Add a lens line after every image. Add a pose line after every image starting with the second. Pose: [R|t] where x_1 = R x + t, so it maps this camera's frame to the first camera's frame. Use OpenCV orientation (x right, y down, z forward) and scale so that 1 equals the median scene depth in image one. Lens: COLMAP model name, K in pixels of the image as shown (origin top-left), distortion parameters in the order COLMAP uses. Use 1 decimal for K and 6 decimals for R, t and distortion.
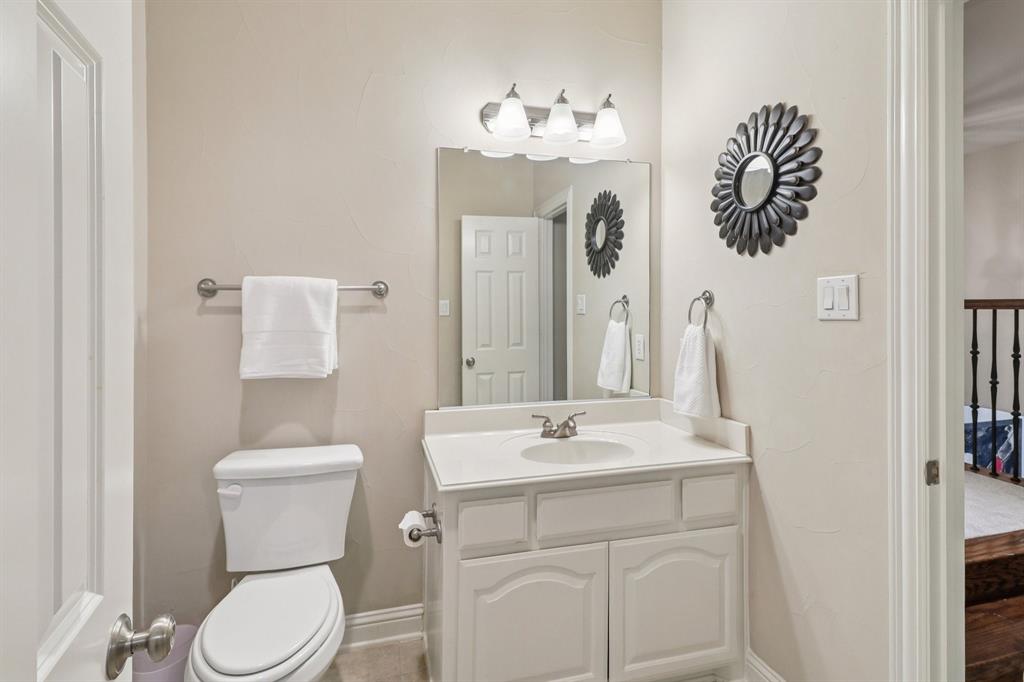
lens RADIAL K [[525.3, 0, 514.6], [0, 525.3, 319.5], [0, 0, 1]] dist [-0.002796, -0.000100]
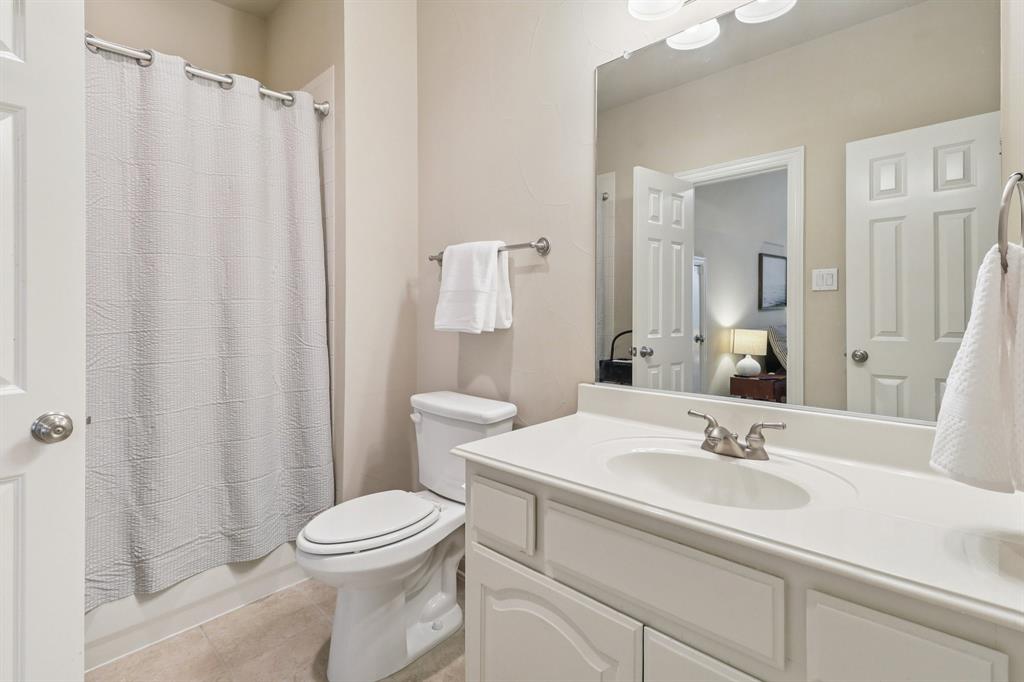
lens RADIAL K [[525.3, 0, 514.6], [0, 525.3, 319.5], [0, 0, 1]] dist [-0.002796, -0.000100]
pose [[0.458084, 0.007842, -0.888874, 0.520404], [-0.018093, 0.999836, -0.000504, 0.069848], [0.888725, 0.016313, 0.458151, 0.494386]]
